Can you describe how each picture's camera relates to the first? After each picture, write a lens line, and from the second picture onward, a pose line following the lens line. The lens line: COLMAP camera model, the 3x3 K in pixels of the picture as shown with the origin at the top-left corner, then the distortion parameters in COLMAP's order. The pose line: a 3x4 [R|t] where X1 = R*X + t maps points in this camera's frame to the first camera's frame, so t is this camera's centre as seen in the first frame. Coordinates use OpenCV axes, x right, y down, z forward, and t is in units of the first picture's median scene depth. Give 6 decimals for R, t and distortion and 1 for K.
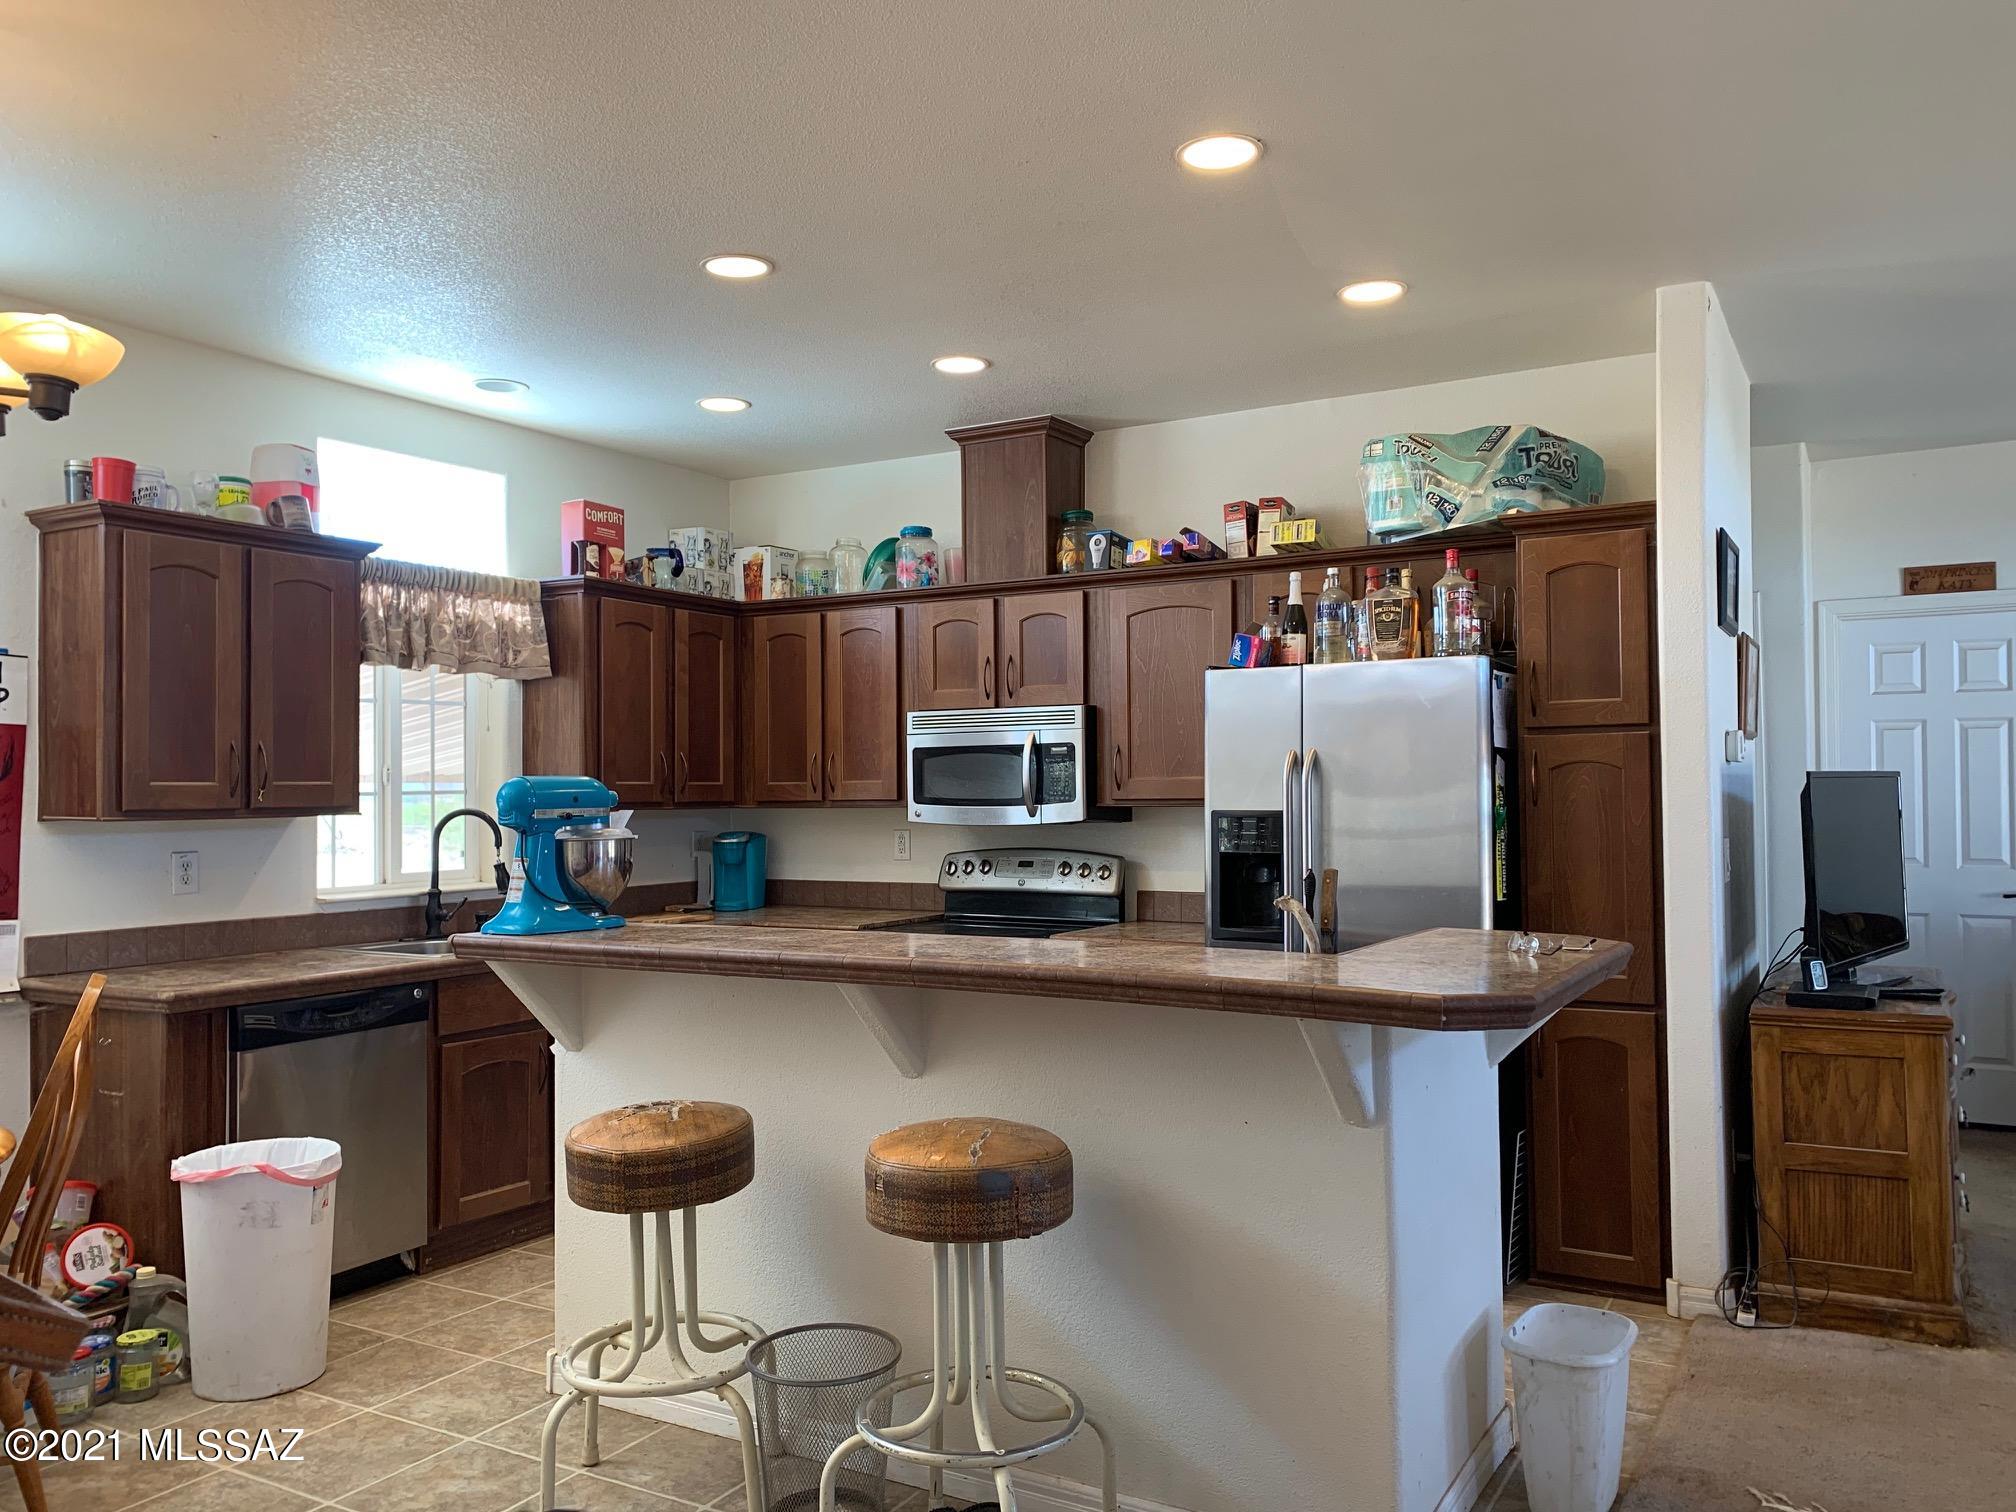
lens RADIAL K [[1541.9, 0, 1003.4], [0, 1541.9, 748.2], [0, 0, 1]] dist [0.042721, -0.042406]
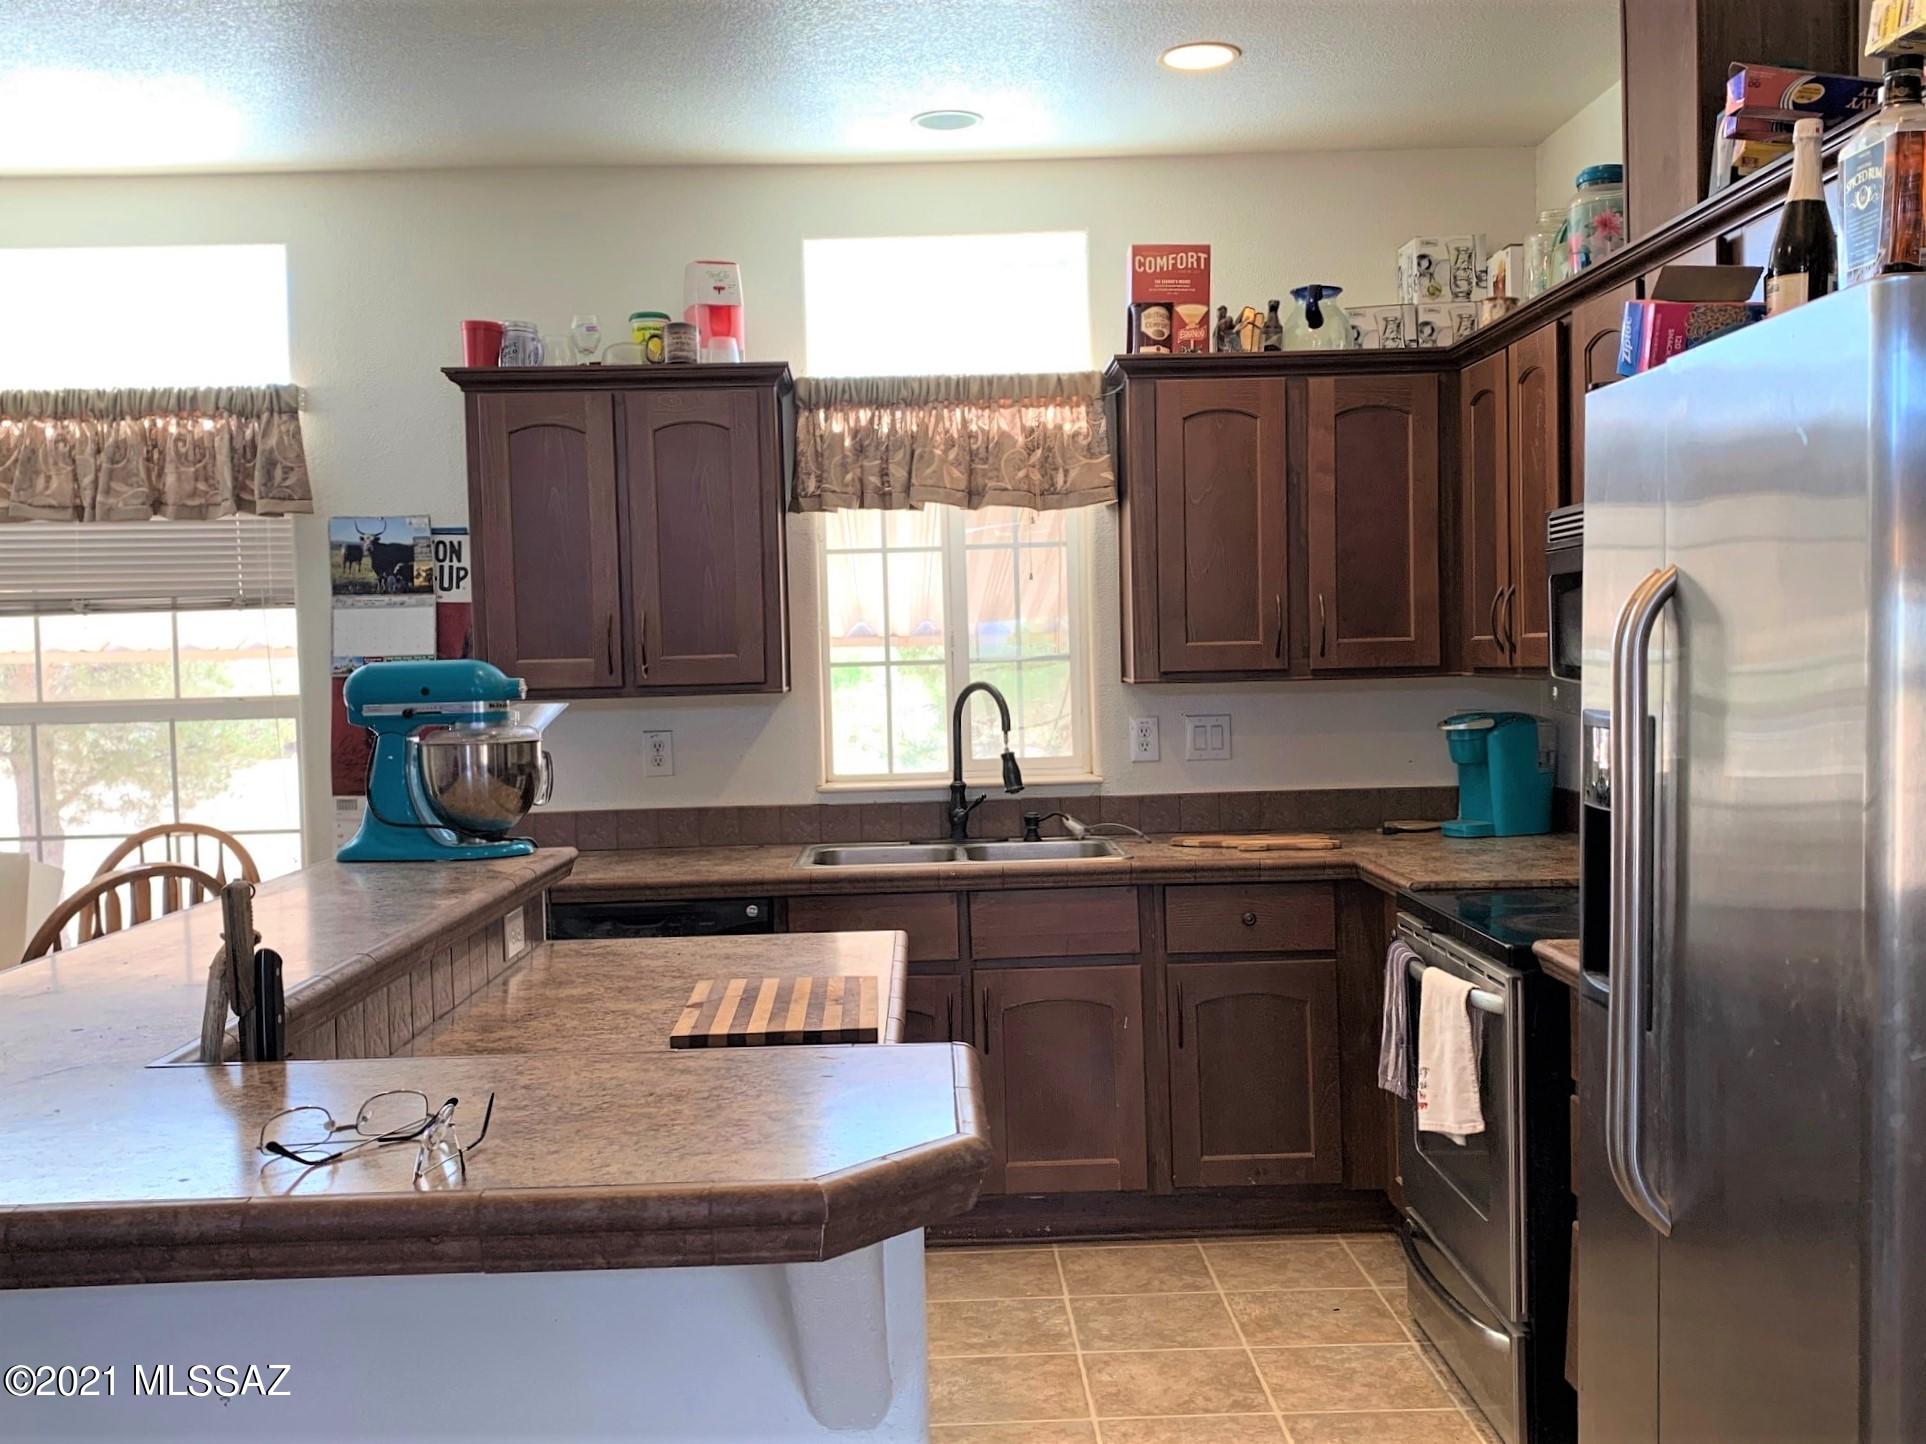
lens RADIAL K [[1903.2, 0, 963.0], [0, 1903.2, 722.0], [0, 0, 1]] dist [0.074172, -0.144988]
pose [[0.526767, 0.025785, -0.849619, 0.469294], [0.044902, 0.997300, 0.058106, 0.003130], [0.848823, -0.068757, 0.524187, 0.493187]]
